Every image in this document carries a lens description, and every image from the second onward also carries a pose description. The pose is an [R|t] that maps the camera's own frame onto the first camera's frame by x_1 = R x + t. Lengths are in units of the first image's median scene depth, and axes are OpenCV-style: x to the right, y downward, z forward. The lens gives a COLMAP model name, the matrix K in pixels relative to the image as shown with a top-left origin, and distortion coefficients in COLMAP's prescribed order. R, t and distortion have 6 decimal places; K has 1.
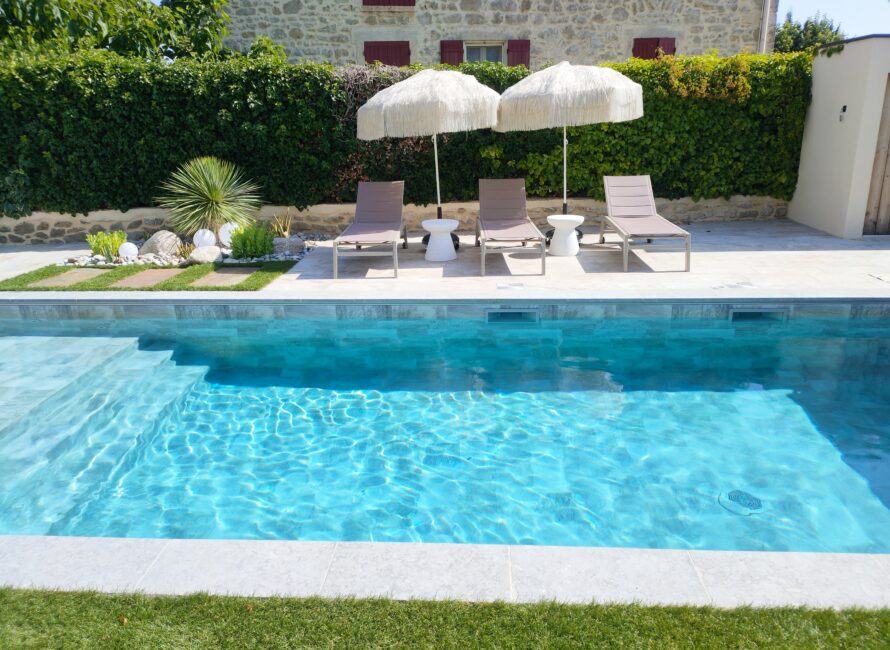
lens RADIAL K [[682.2, 0, 445.0], [0, 682.2, 325.0], [0, 0, 1]] dist [0.061235, -0.112964]
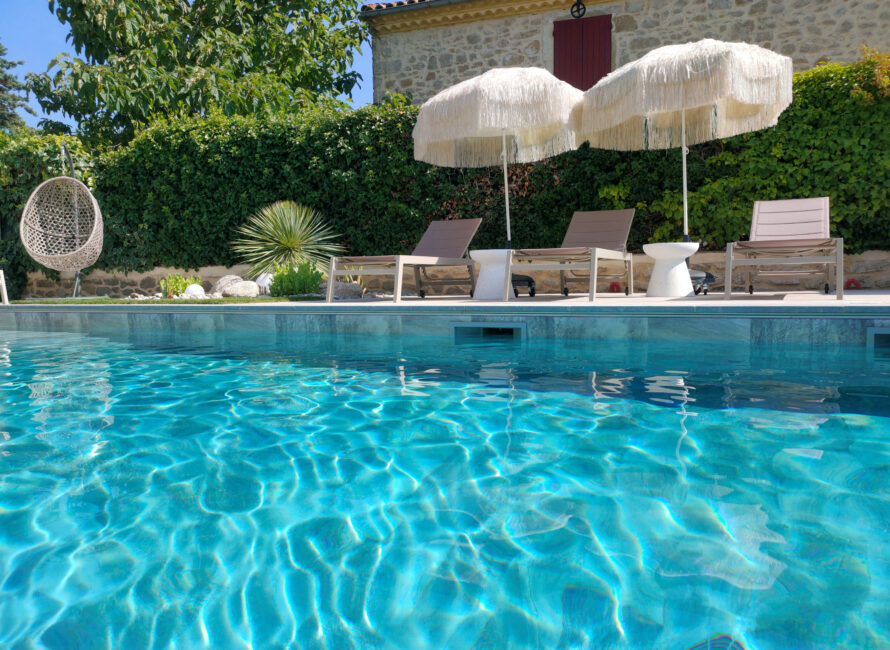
lens RADIAL K [[682.2, 0, 445.0], [0, 682.2, 325.0], [0, 0, 1]] dist [0.061235, -0.112964]
pose [[0.910855, 0.023447, -0.412060, 0.230924], [-0.117158, 0.972005, -0.203668, 0.081992], [0.395749, 0.233788, 0.888102, 0.278591]]
